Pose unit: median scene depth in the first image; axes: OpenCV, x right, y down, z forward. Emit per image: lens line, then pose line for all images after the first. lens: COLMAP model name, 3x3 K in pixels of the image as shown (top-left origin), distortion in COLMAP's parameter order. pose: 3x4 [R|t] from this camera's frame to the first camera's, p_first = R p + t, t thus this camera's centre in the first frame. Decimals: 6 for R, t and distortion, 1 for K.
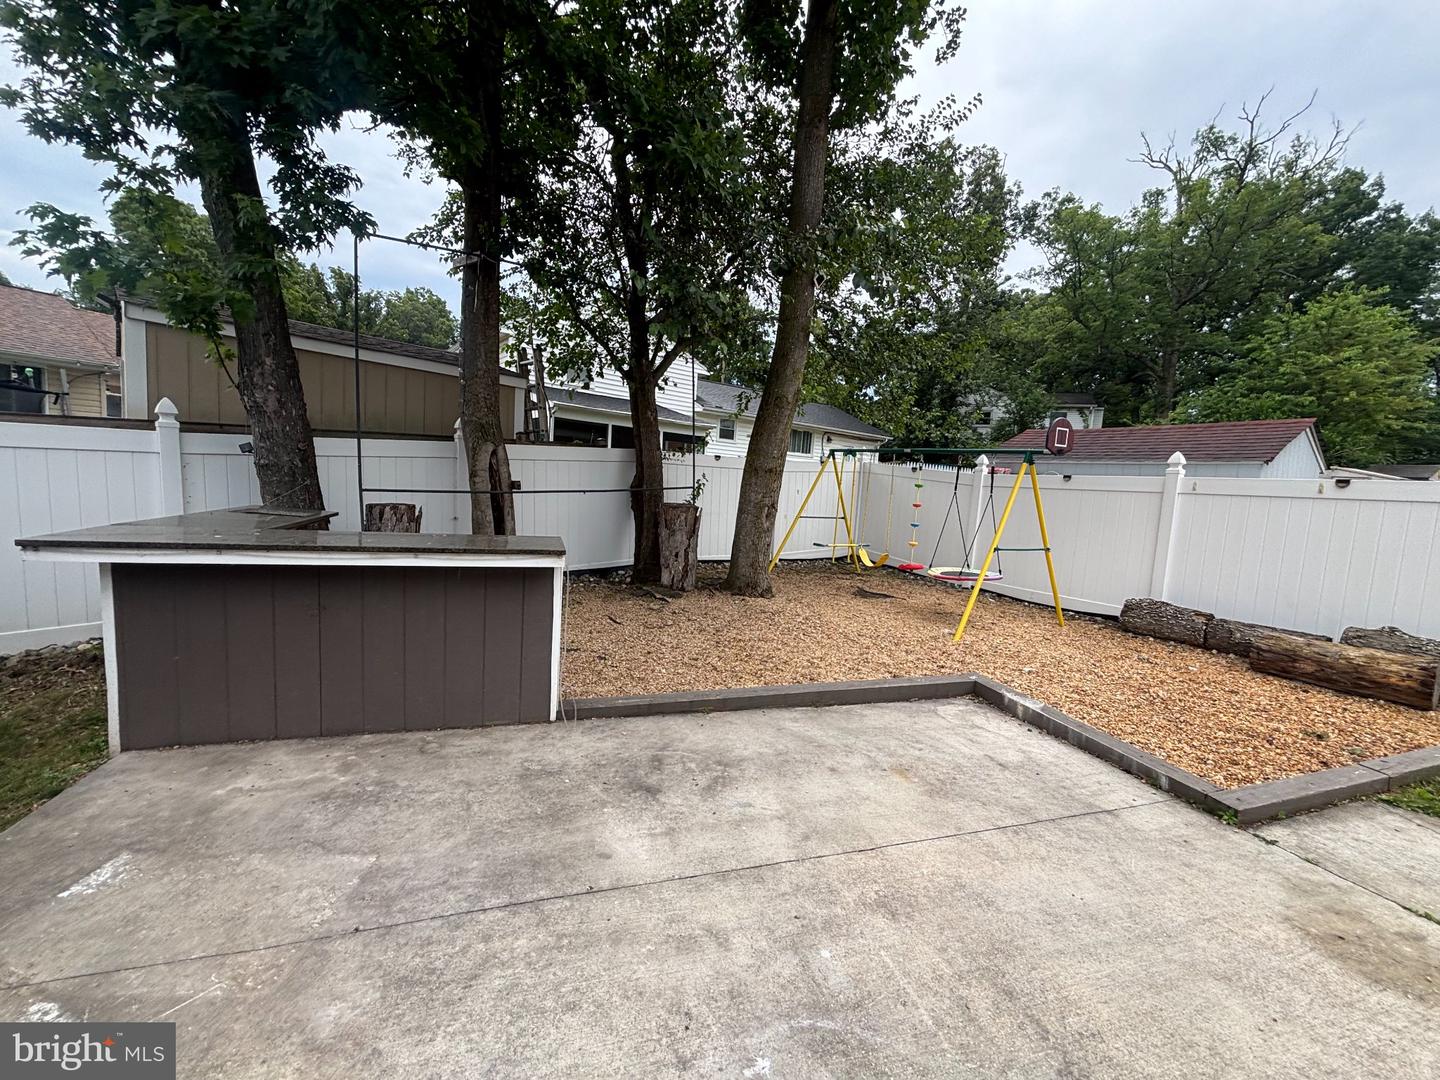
lens RADIAL K [[578.2, 0, 722.7], [0, 578.2, 540.5], [0, 0, 1]] dist [-0.002881, -0.000923]
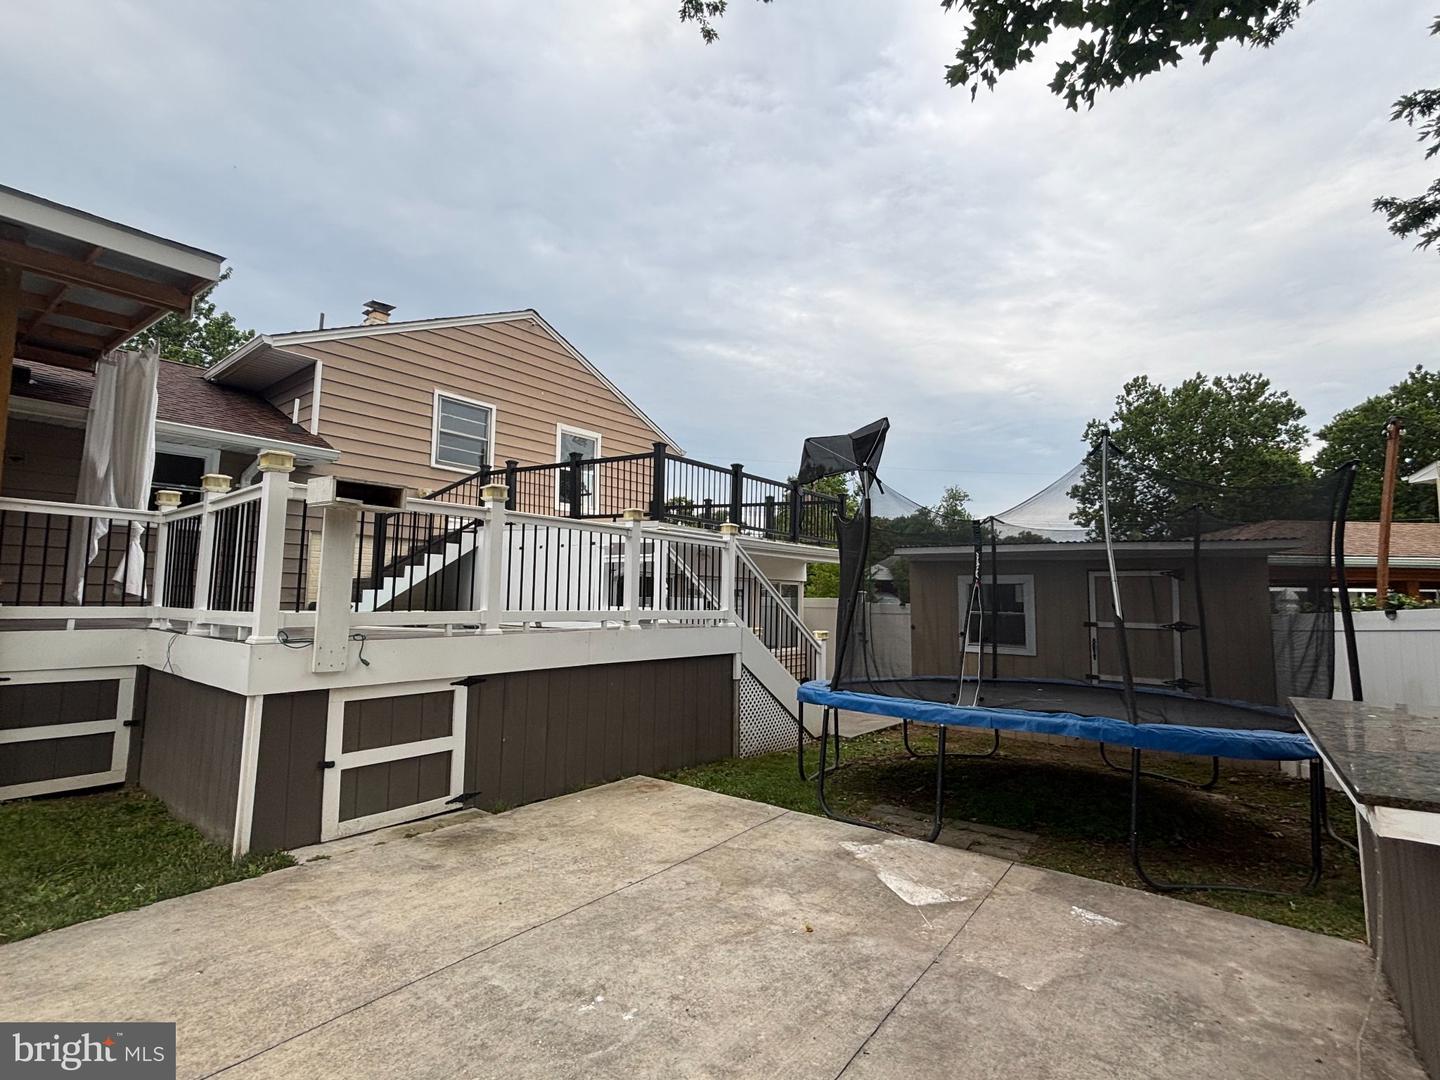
lens RADIAL K [[668.5, 0, 709.8], [0, 668.5, 541.1], [0, 0, 1]] dist [0.000539, 0.000566]
pose [[-0.820392, -0.120904, -0.558873, 0.667607], [-0.120534, 0.991994, -0.037667, -0.143207], [0.558953, 0.036461, -0.828397, 1.687752]]
